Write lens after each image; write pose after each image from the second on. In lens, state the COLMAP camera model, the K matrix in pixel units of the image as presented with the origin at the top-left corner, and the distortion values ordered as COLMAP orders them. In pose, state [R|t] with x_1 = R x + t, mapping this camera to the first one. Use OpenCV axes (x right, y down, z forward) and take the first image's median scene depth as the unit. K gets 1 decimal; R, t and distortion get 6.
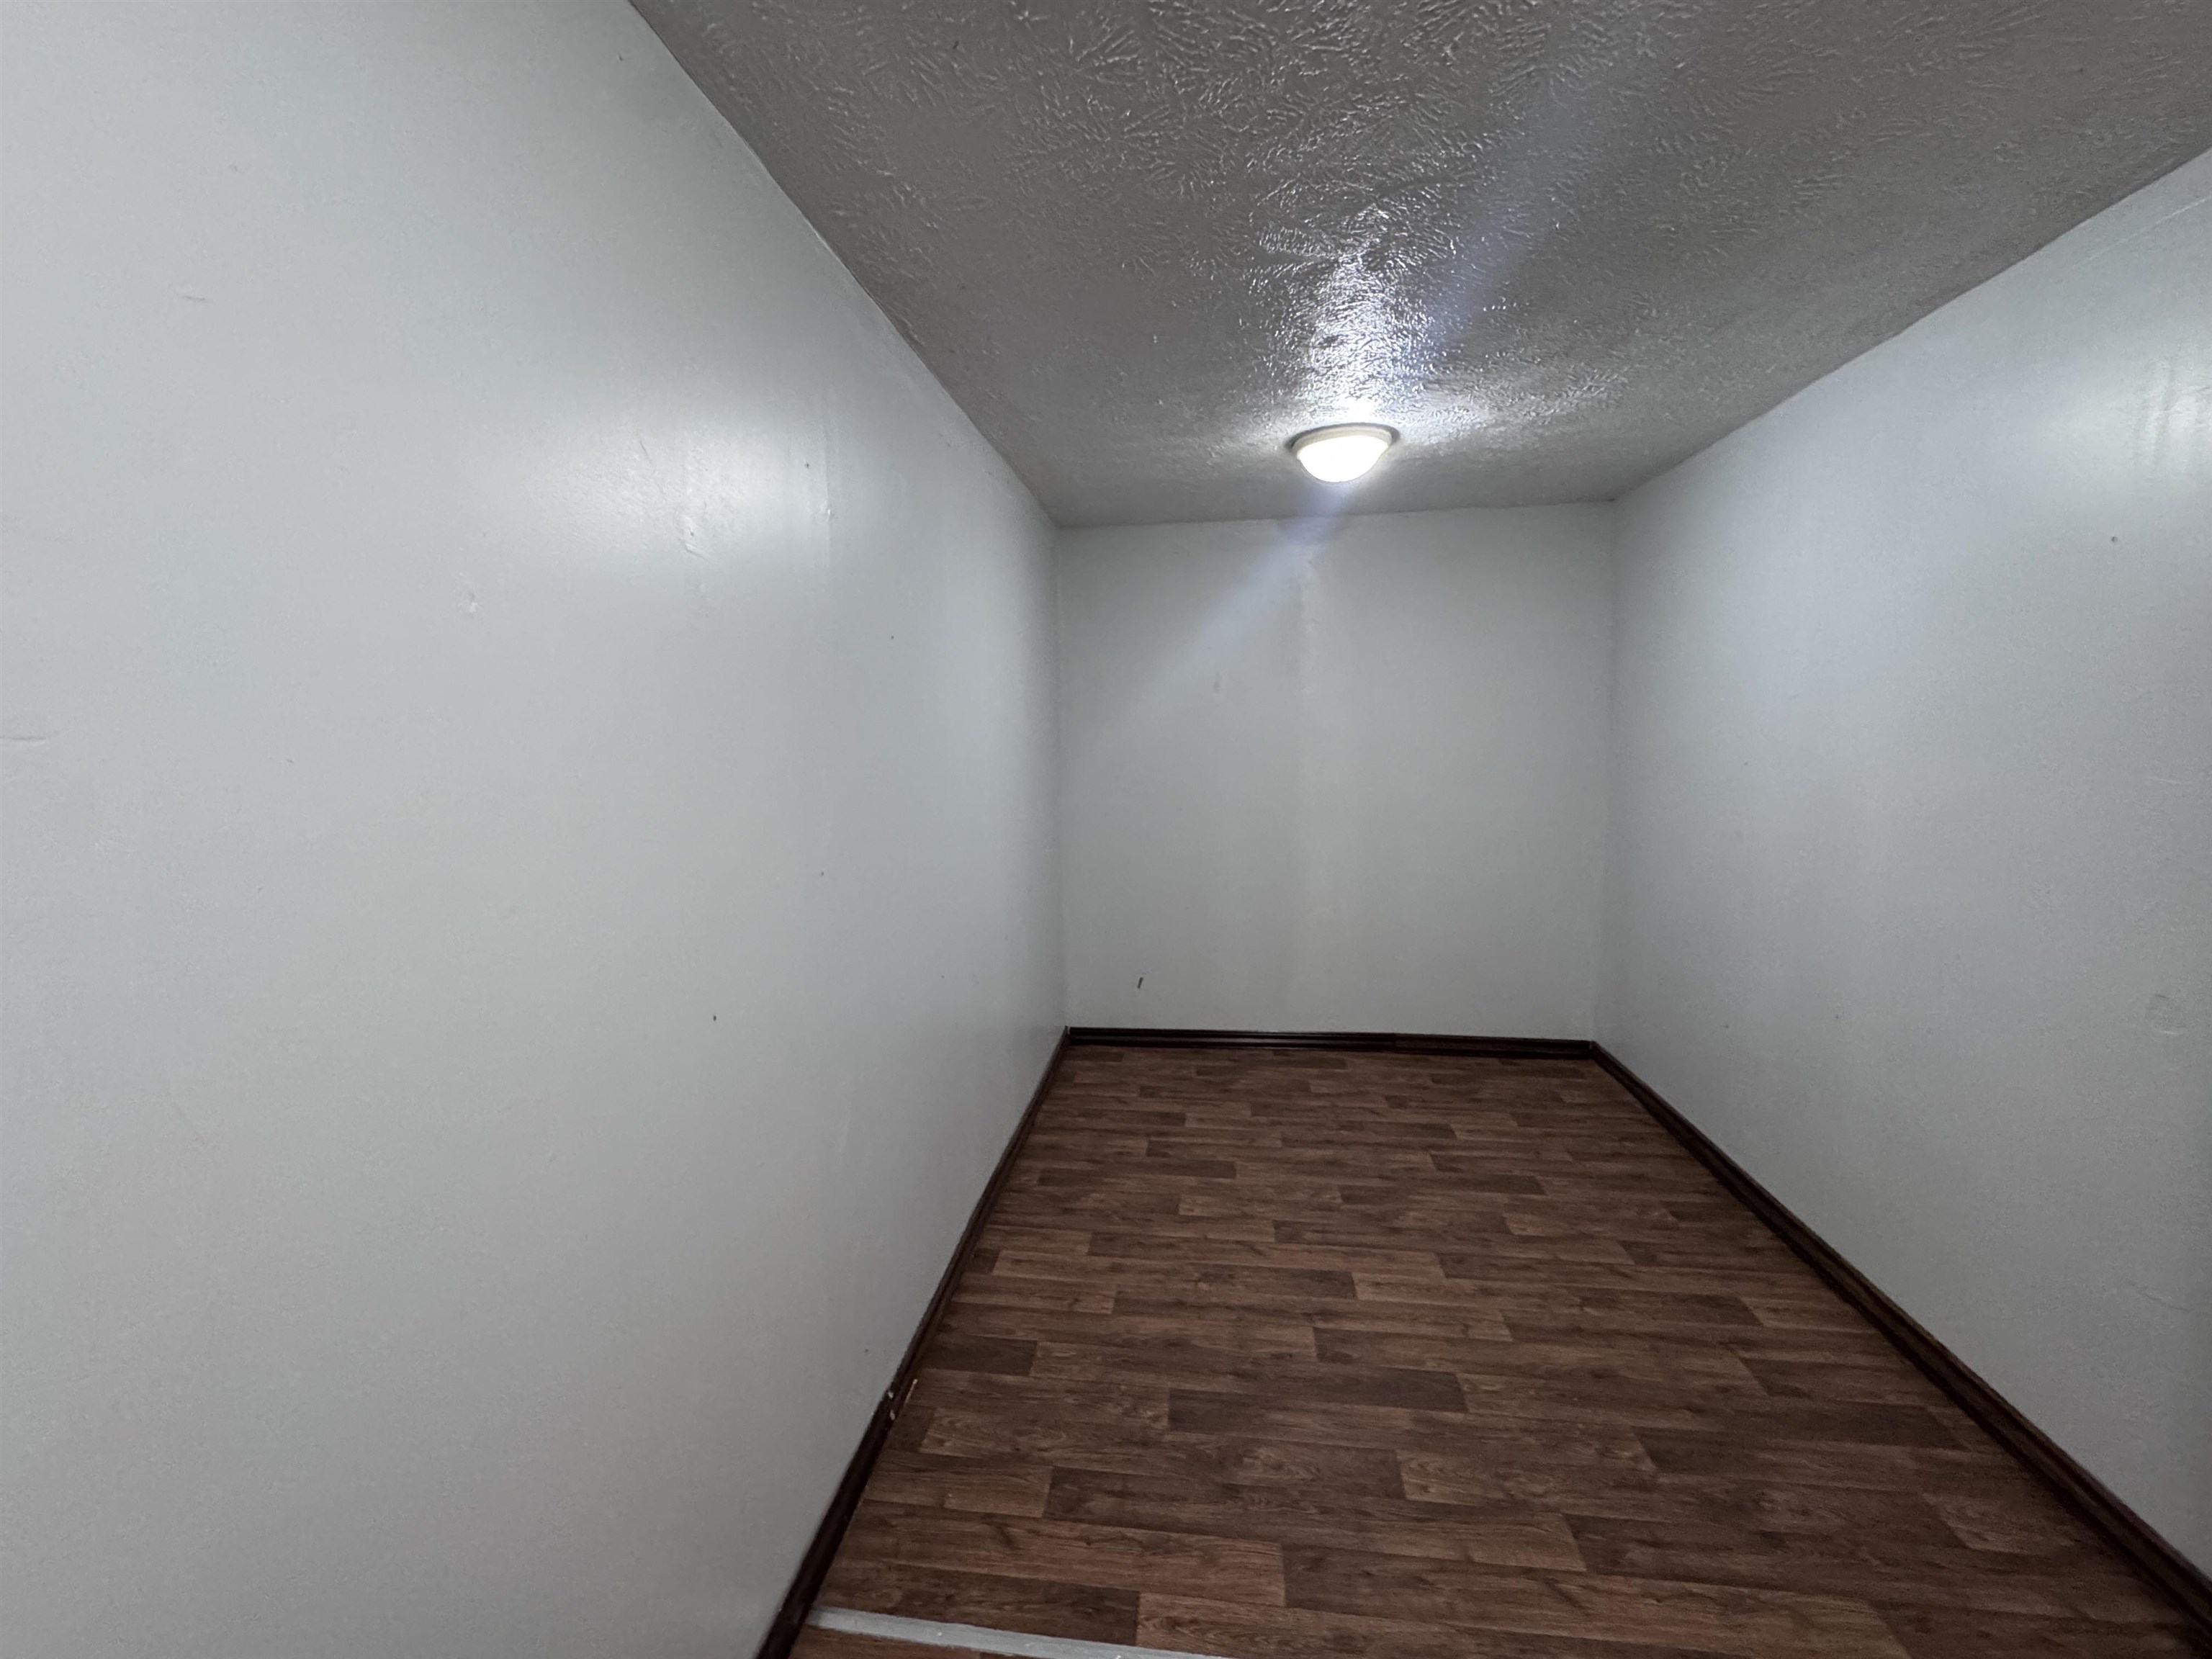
lens RADIAL K [[899.8, 0, 1041.7], [0, 899.8, 641.4], [0, 0, 1]] dist [0.000027, 0.000216]
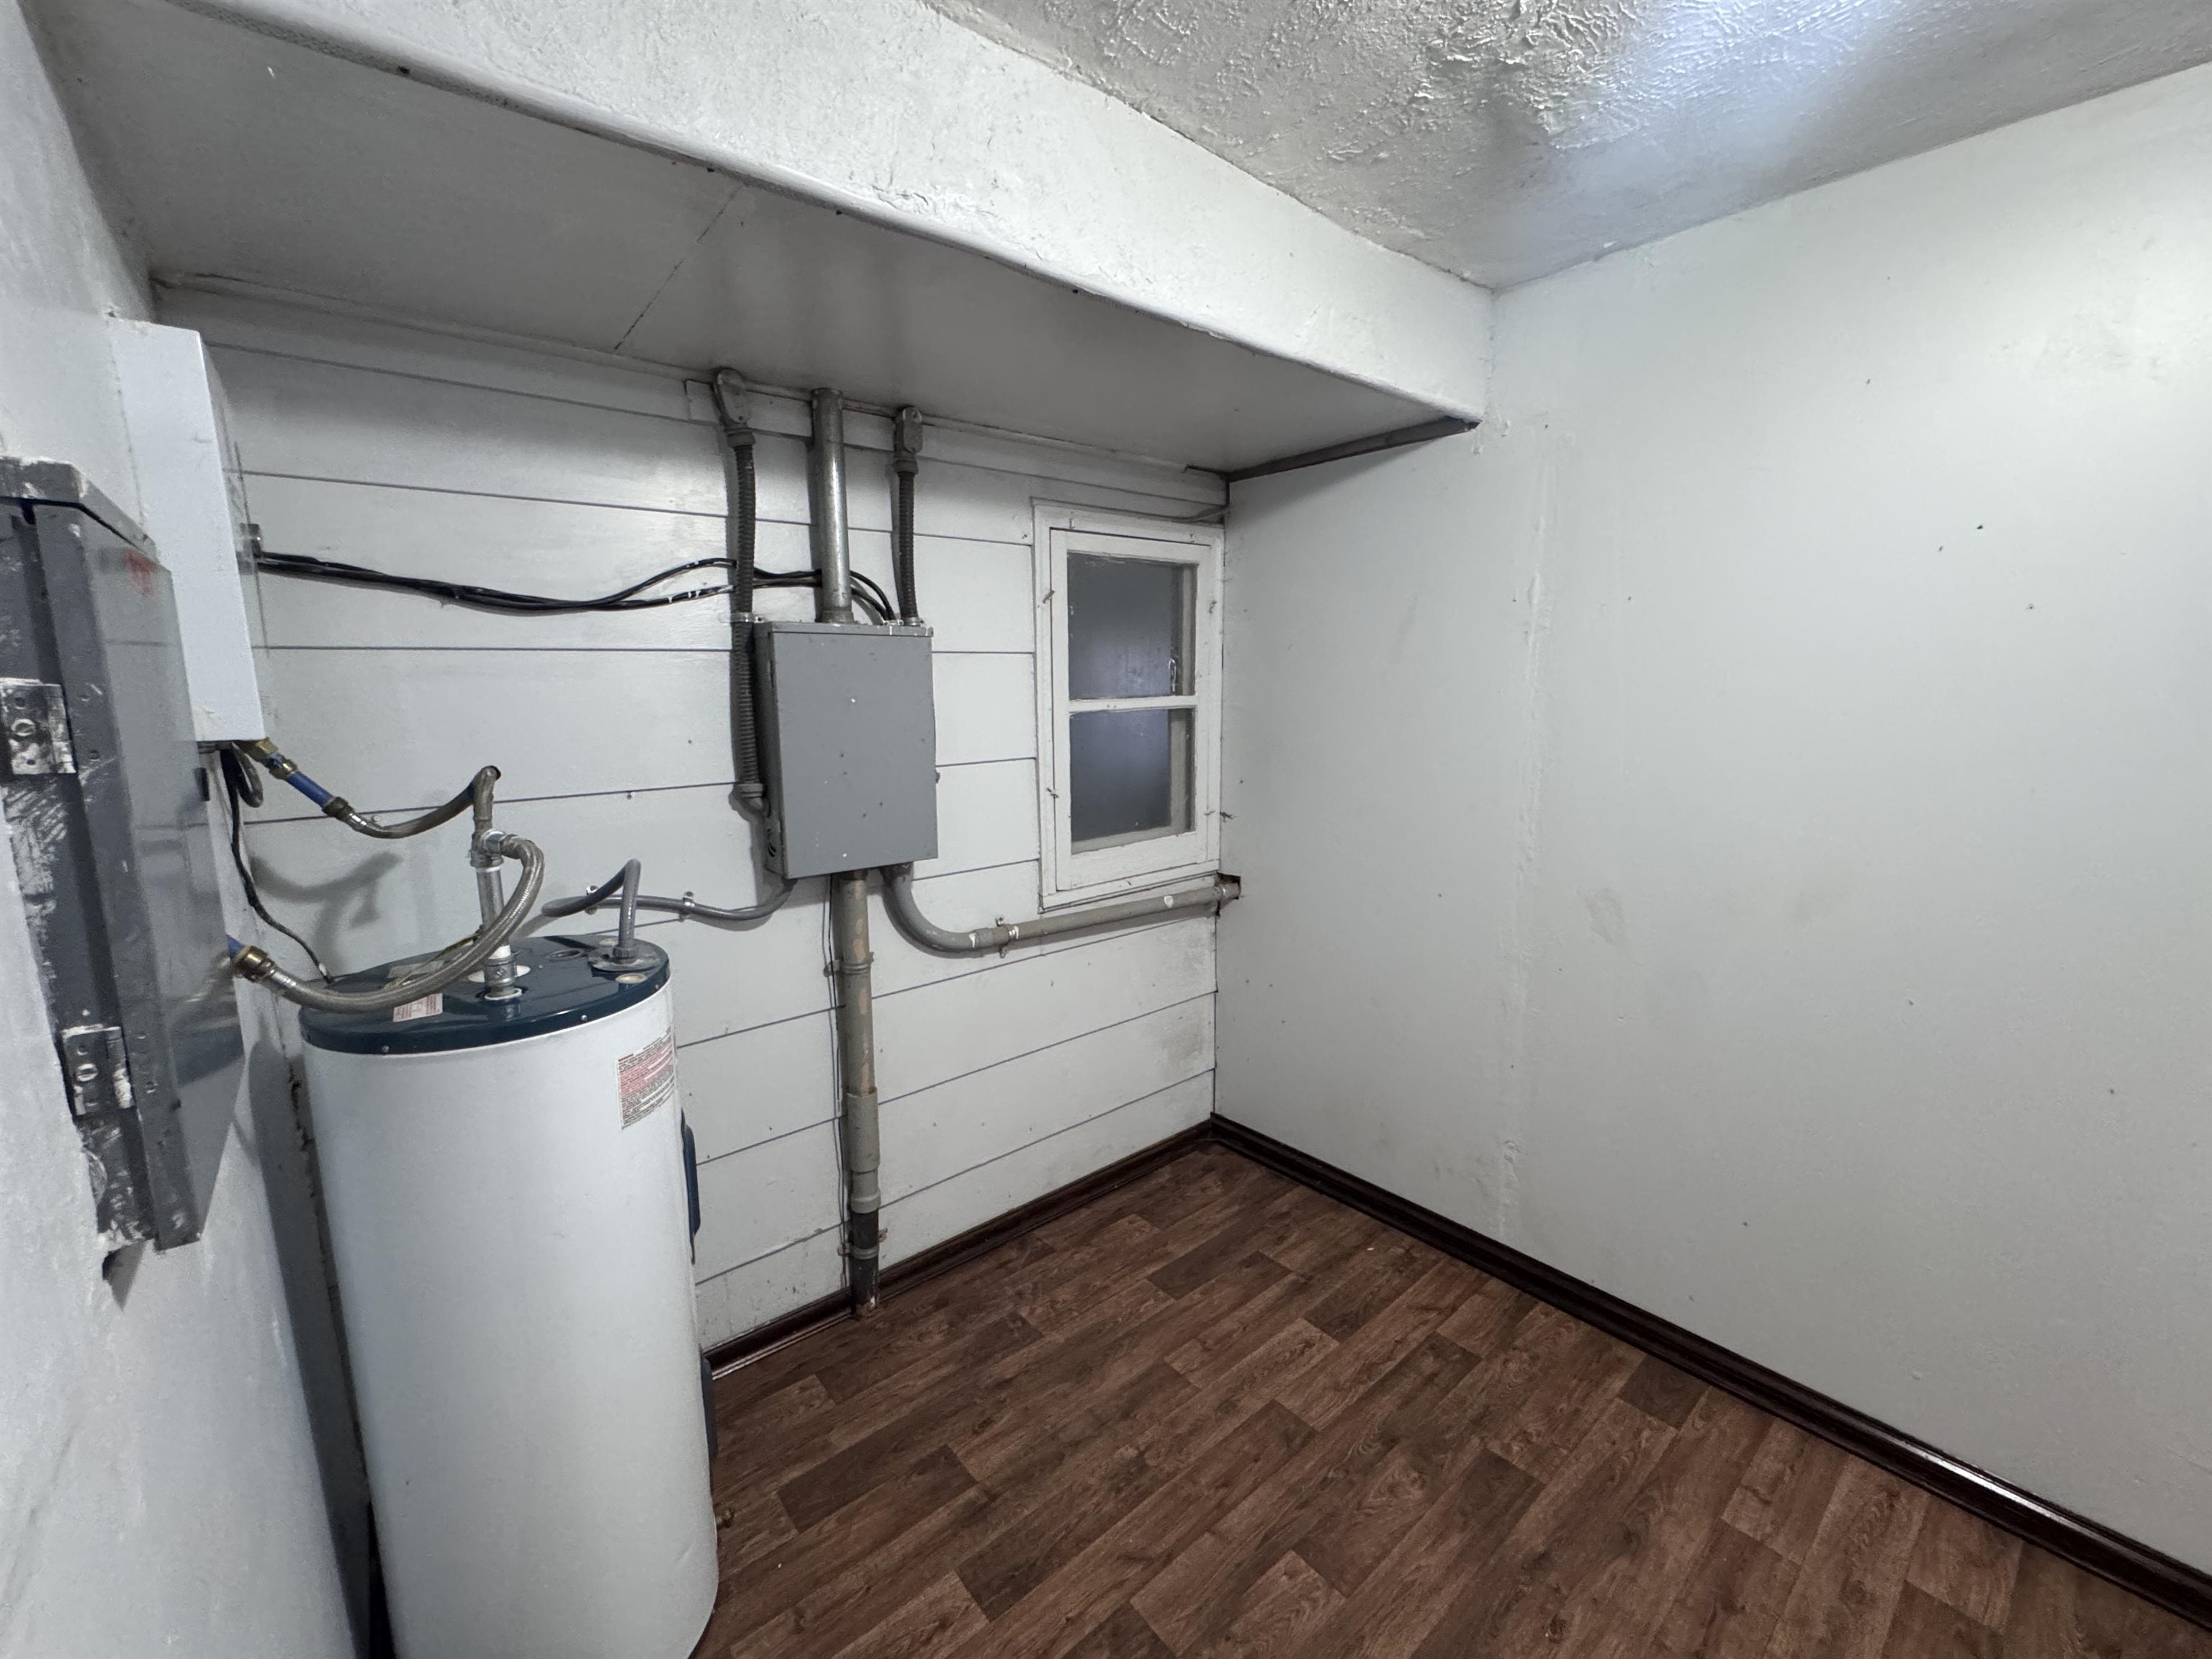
lens RADIAL K [[899.8, 0, 1105.8], [0, 899.8, 827.8], [0, 0, 1]] dist [0.000027, 0.000216]
pose [[-0.638832, 0.152447, -0.754092, 1.111123], [0.106548, 0.988257, 0.109523, 0.121505], [0.761933, -0.010380, -0.647573, 1.472188]]
